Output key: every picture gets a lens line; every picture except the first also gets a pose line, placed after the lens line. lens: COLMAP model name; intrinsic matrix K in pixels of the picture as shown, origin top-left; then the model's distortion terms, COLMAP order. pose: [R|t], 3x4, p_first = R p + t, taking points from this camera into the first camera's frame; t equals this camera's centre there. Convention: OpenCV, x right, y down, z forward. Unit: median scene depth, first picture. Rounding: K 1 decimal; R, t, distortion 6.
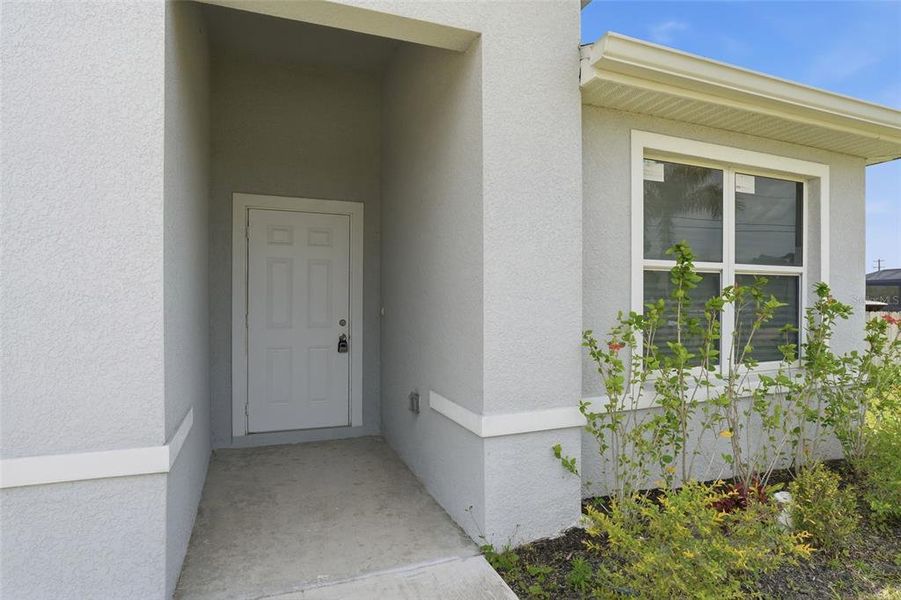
lens RADIAL K [[489.7, 0, 450.5], [0, 489.7, 300.0], [0, 0, 1]] dist [0.000208, -0.000148]
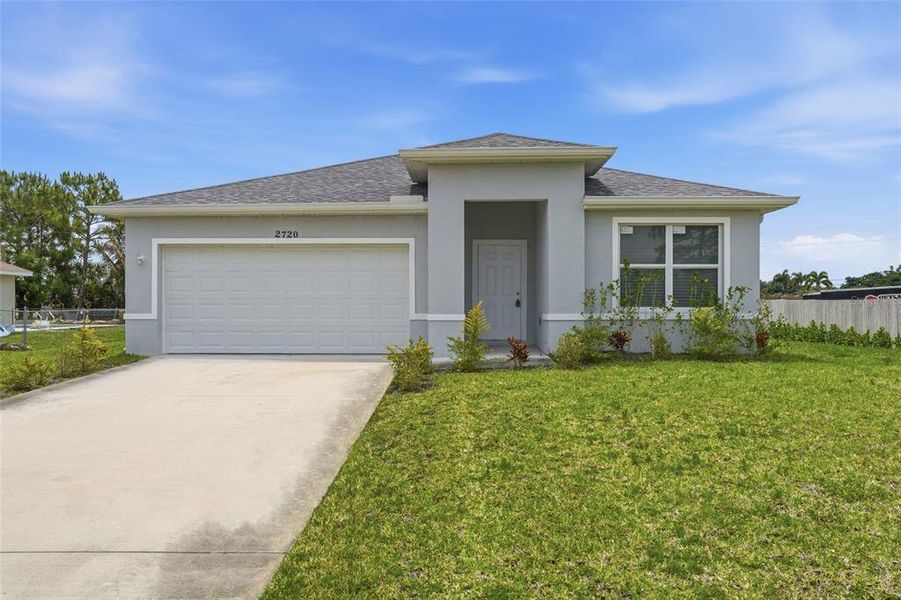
lens RADIAL K [[701.8, 0, 450.5], [0, 701.8, 300.0], [0, 0, 1]] dist [-0.000270, -0.002046]
pose [[0.921568, -0.006276, -0.388167, 0.902104], [0.004708, 0.999976, -0.004990, 0.110157], [0.388189, 0.002771, 0.921576, -2.527569]]
